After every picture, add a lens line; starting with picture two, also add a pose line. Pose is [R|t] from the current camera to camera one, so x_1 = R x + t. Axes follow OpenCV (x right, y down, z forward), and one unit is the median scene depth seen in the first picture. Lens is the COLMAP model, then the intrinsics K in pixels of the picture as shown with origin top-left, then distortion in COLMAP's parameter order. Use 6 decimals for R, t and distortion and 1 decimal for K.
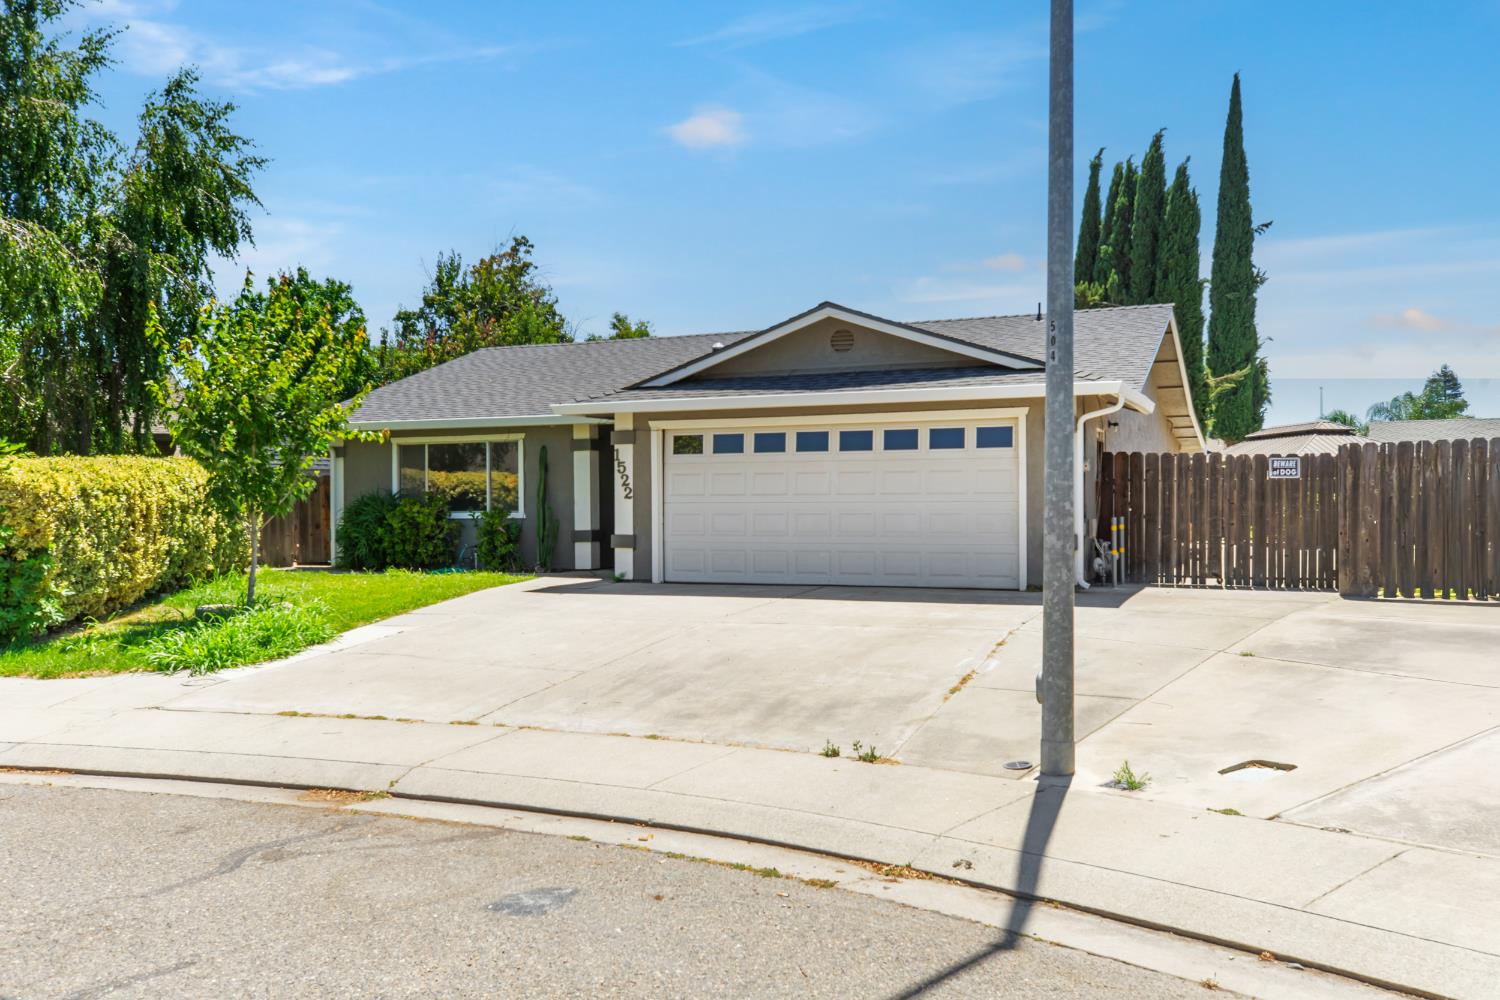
lens RADIAL K [[1325.4, 0, 750.0], [0, 1325.4, 500.0], [0, 0, 1]] dist [-0.046745, 0.001395]
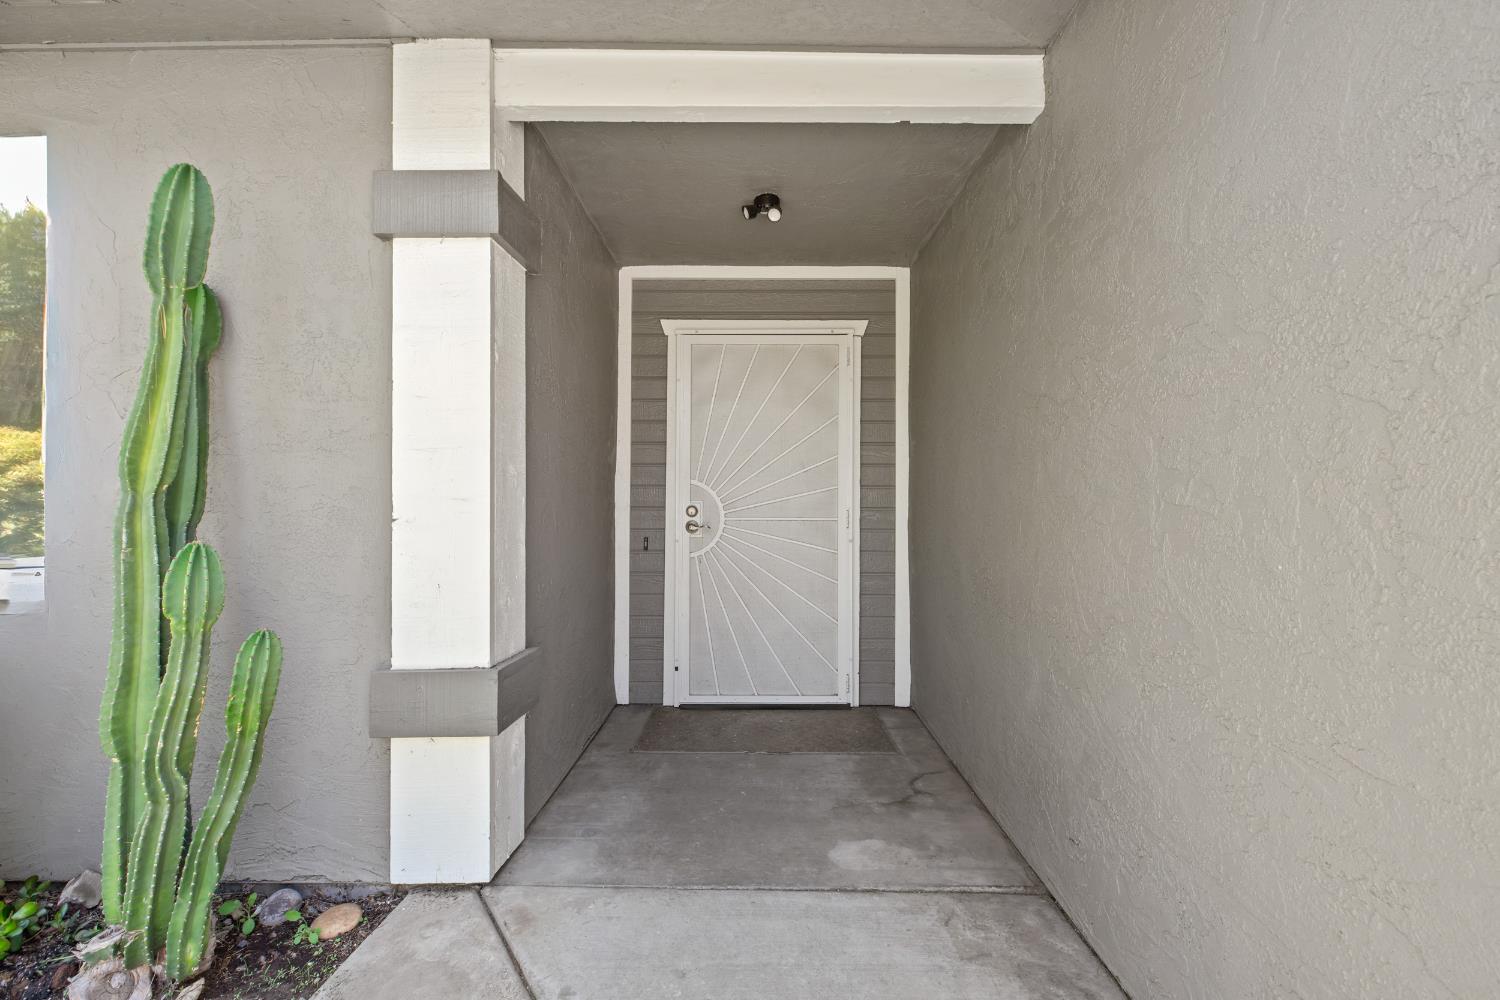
lens RADIAL K [[696.5, 0, 750.0], [0, 696.5, 500.0], [0, 0, 1]] dist [0.000214, -0.000690]
pose [[0.924616, 0.013243, 0.380671, -0.142705], [-0.009453, 0.999885, -0.011824, -0.000111], [-0.380784, 0.007334, 0.924635, 1.030786]]
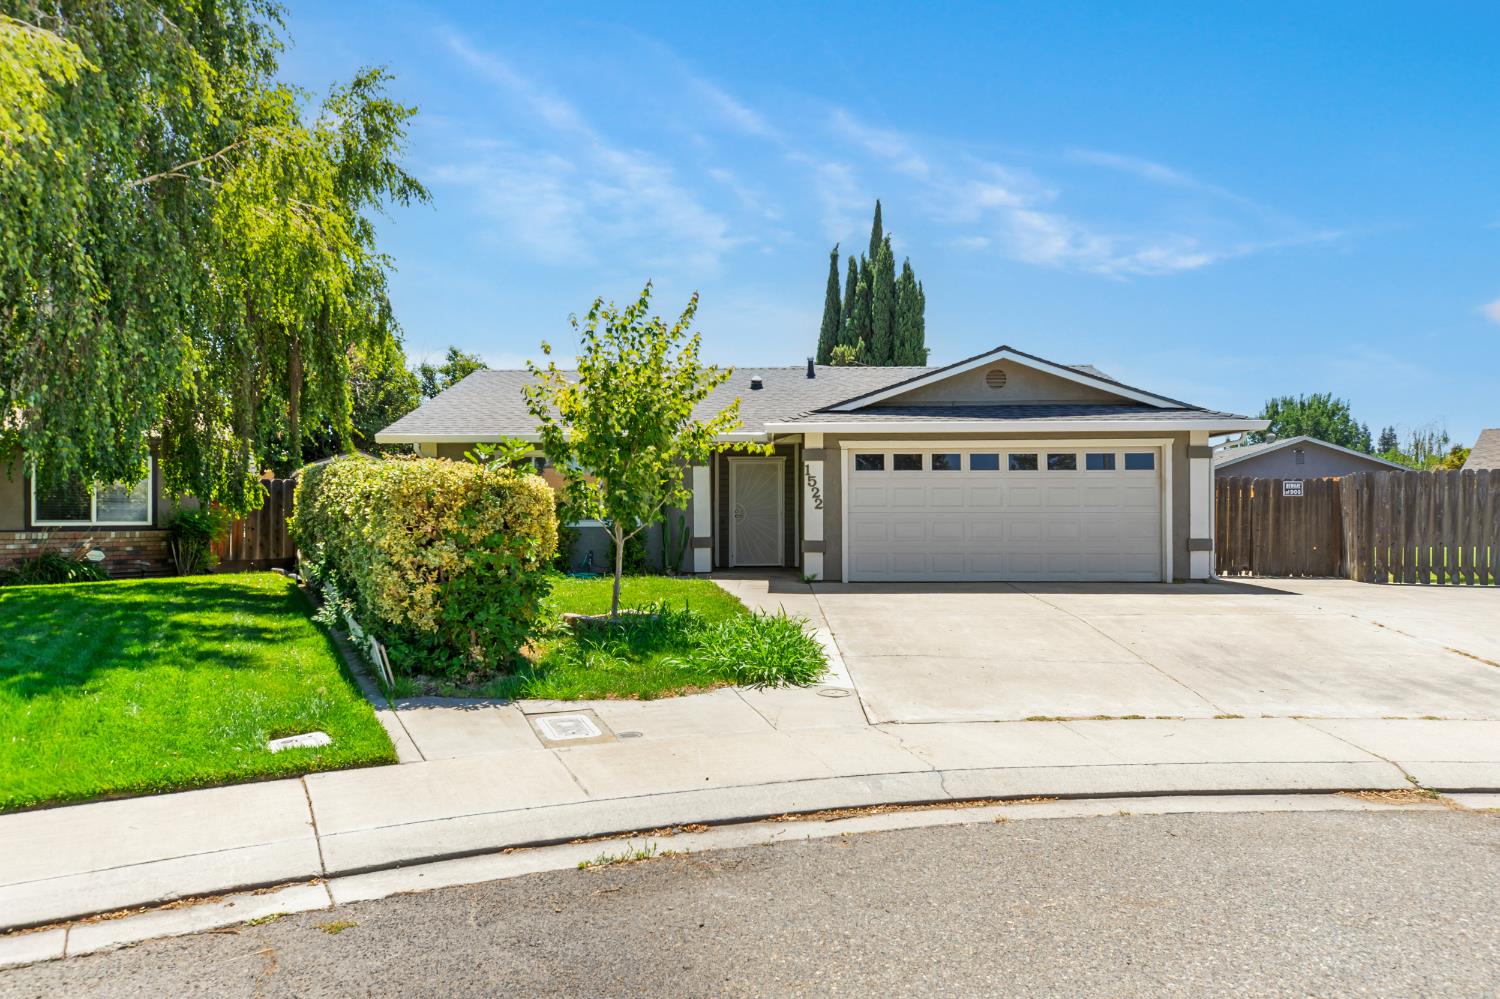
lens RADIAL K [[1006.5, 0, 749.8], [0, 1006.5, 542.2], [0, 0, 1]] dist [0.001497, -0.001187]
pose [[0.927062, -0.007685, 0.374829, -0.471730], [-0.004053, 0.999526, 0.030517, 0.001377], [-0.374886, -0.029810, 0.926592, 0.223986]]
